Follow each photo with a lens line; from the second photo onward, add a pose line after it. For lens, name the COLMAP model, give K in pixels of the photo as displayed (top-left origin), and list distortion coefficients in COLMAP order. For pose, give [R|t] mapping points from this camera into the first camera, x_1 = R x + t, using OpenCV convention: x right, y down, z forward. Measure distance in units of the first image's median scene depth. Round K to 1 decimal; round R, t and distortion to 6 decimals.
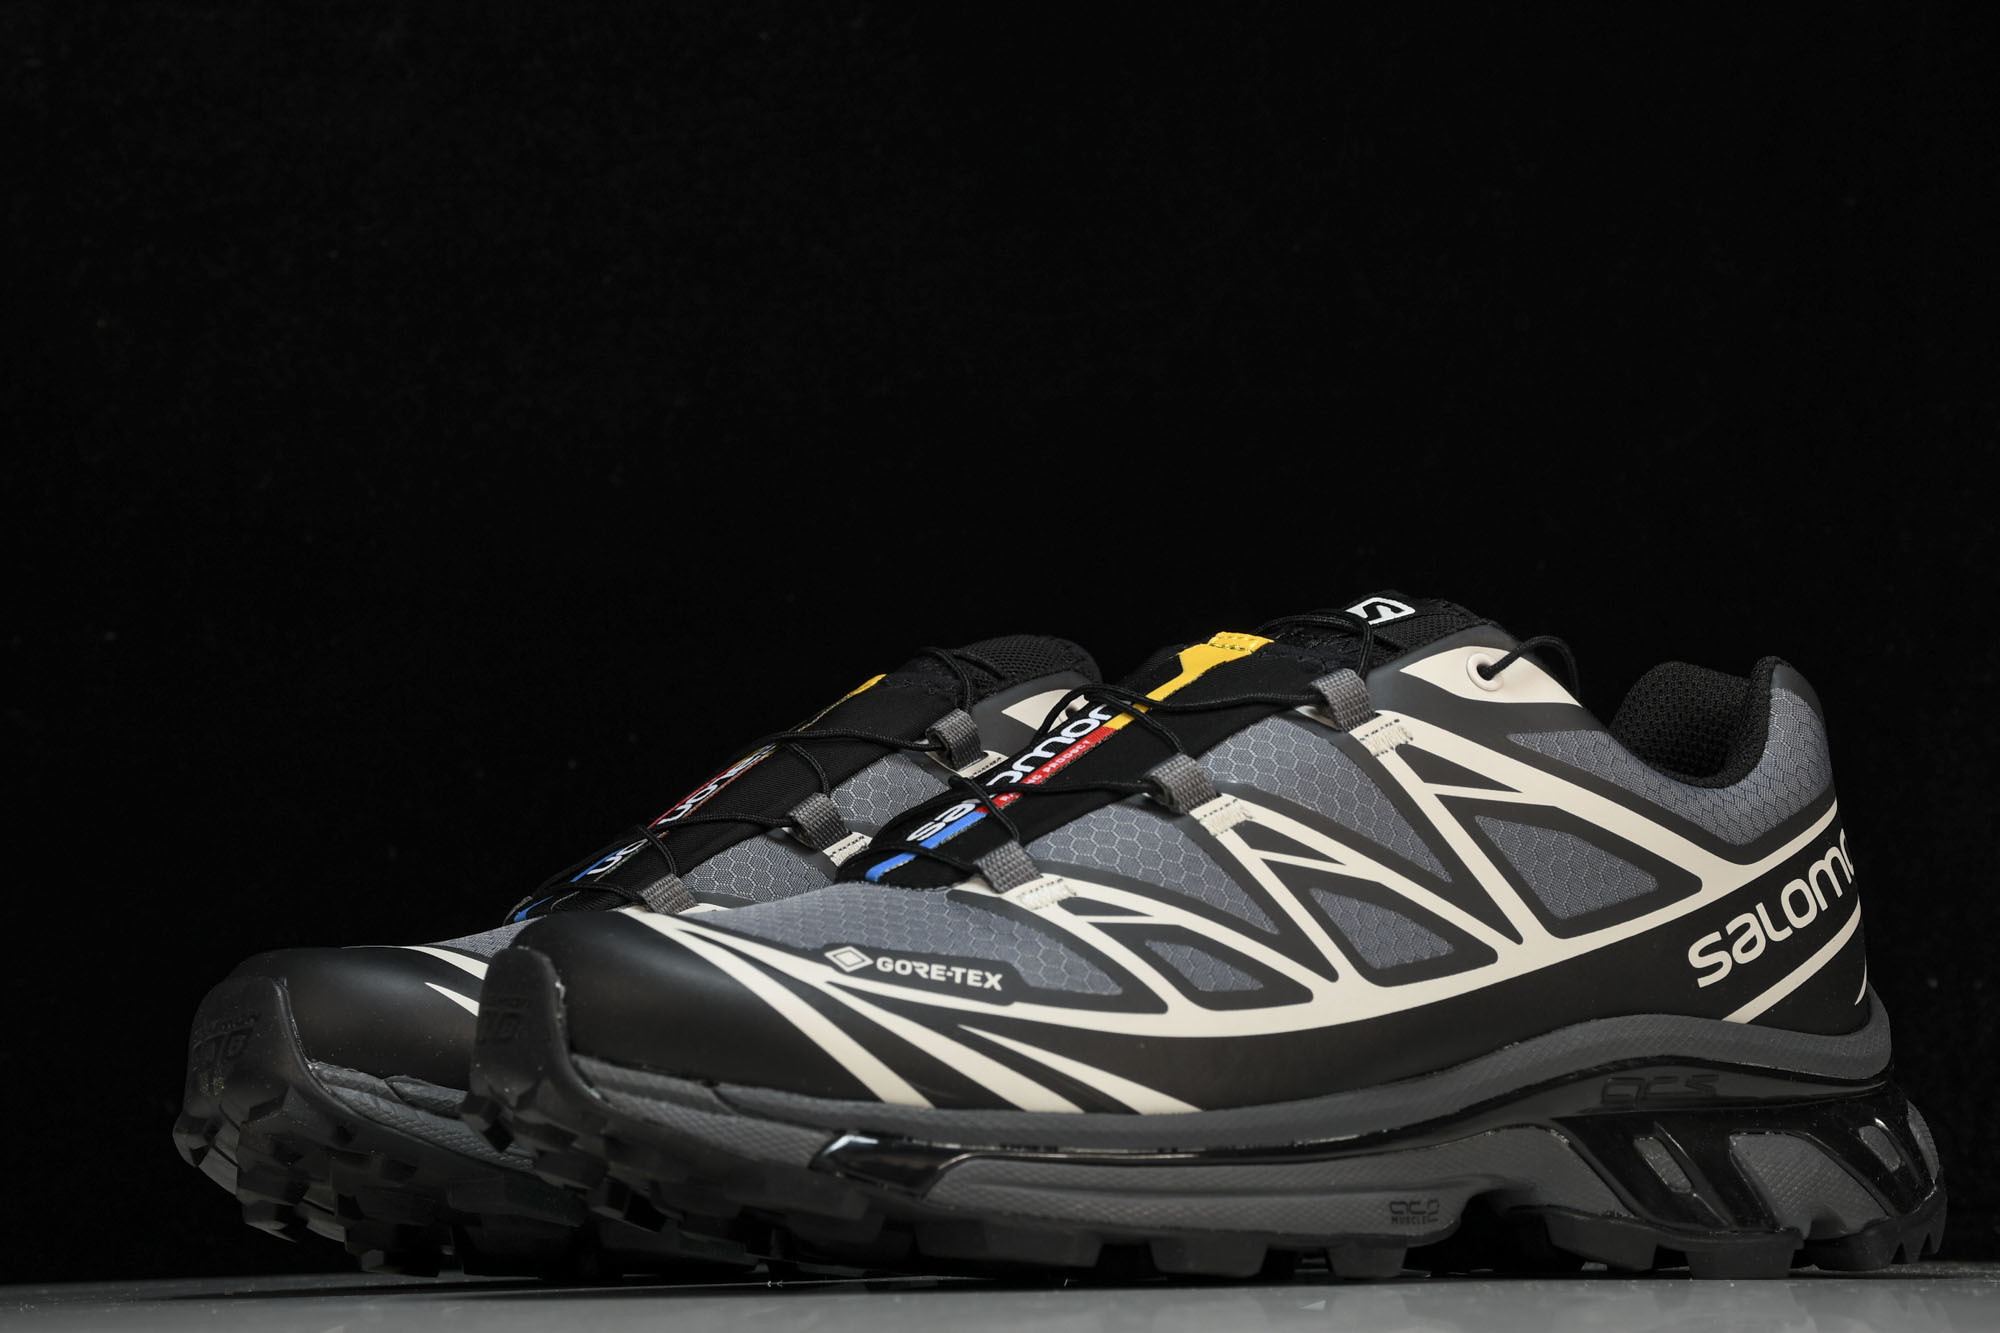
lens RADIAL K [[4353.9, 0, 1000.0], [0, 4353.9, 666.5], [0, 0, 1]] dist [0.539865, 0.377661]
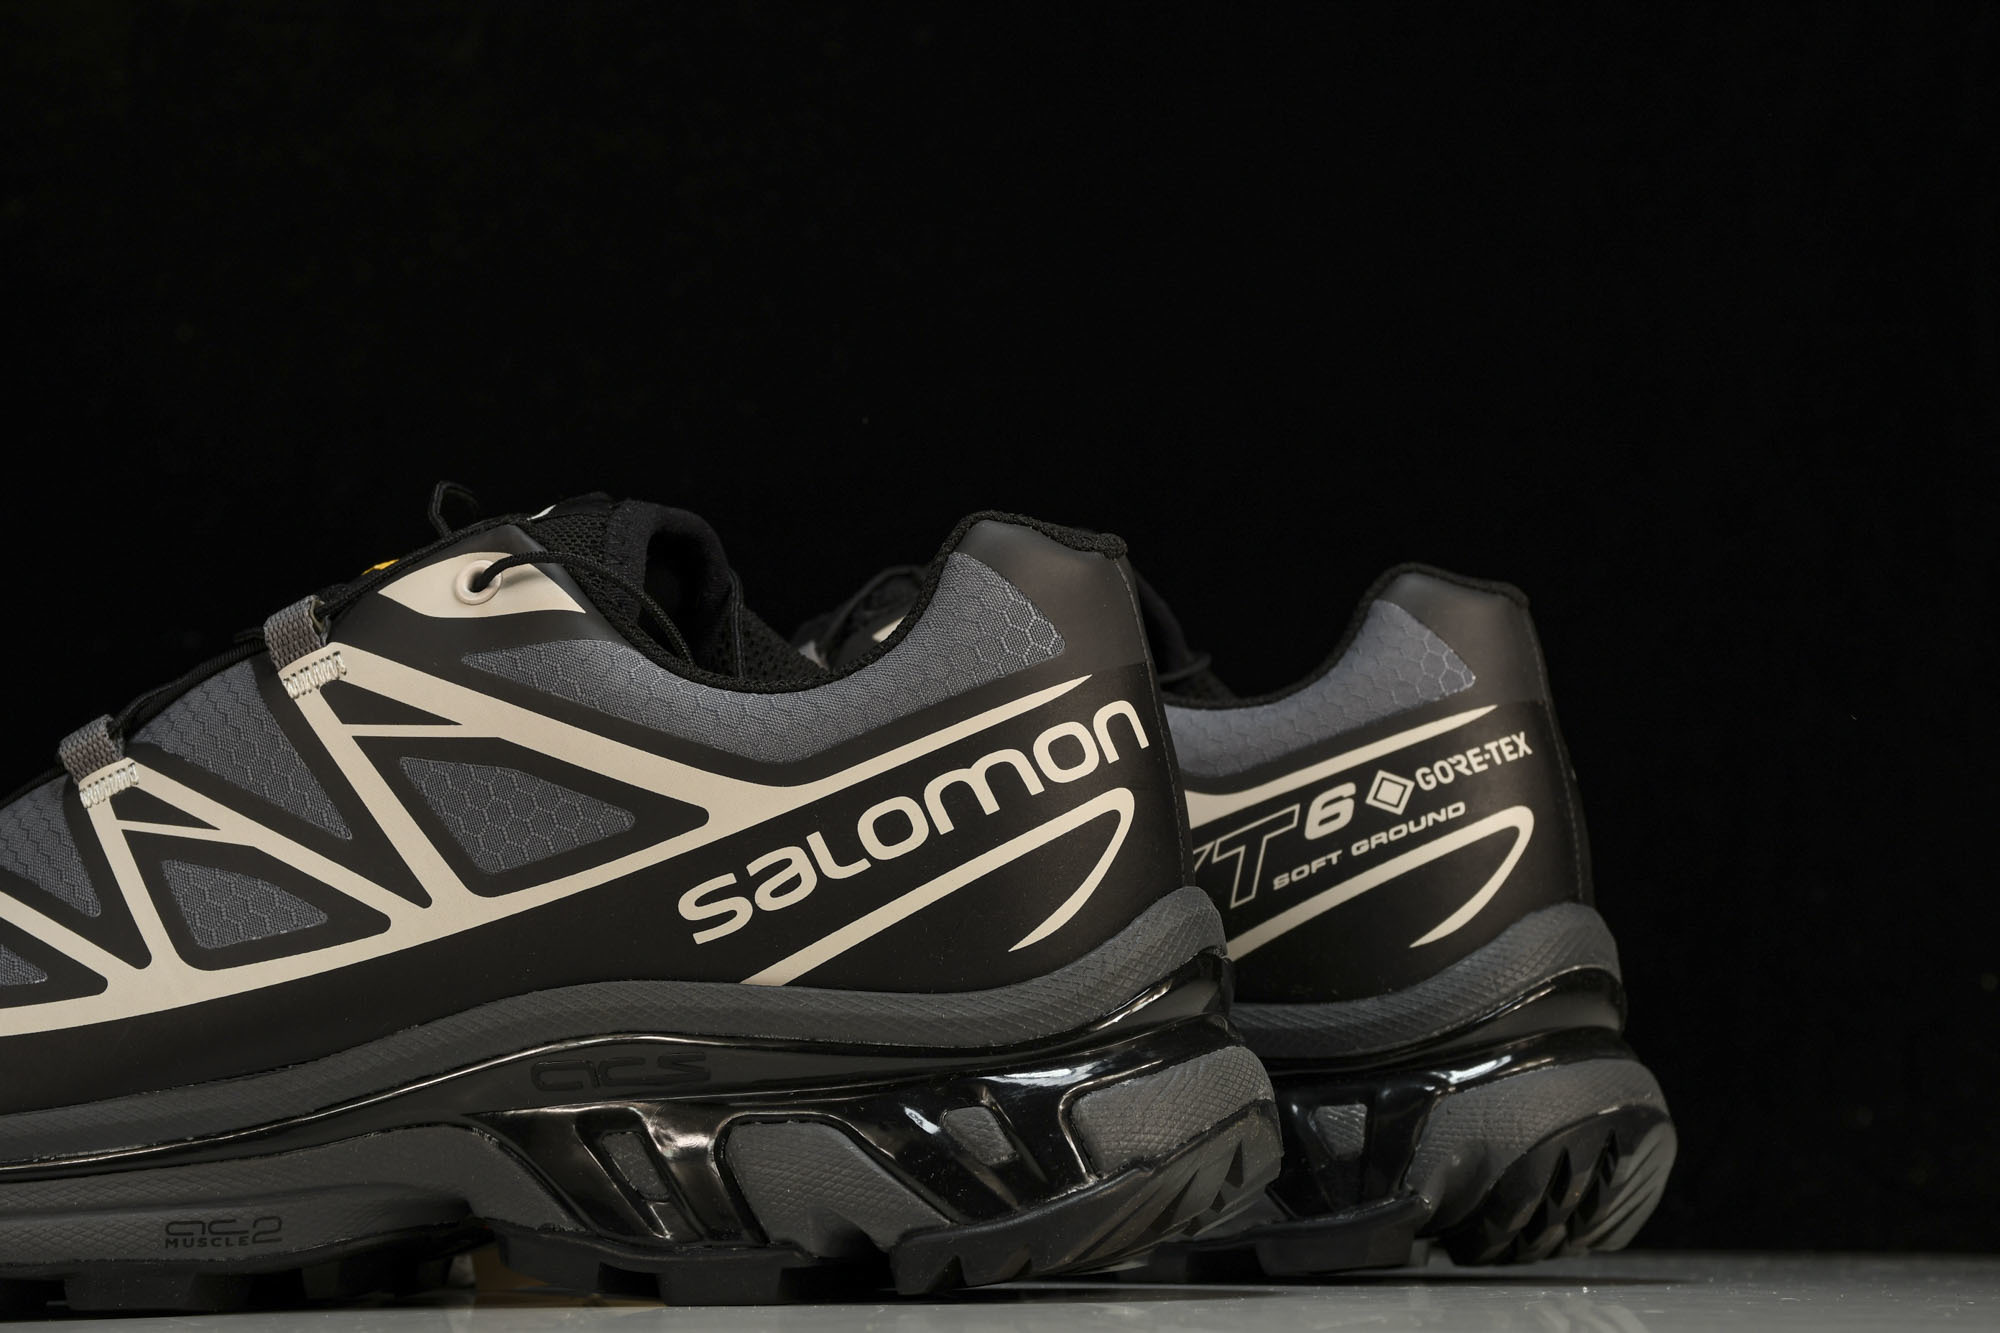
lens RADIAL K [[4353.9, 0, 1000.0], [0, 4353.9, 666.5], [0, 0, 1]] dist [0.539865, 0.377661]
pose [[0.630688, -0.084478, -0.771425, 0.821554], [0.089355, 0.995351, -0.035947, 0.056385], [0.770875, -0.046259, 0.635304, 0.544884]]
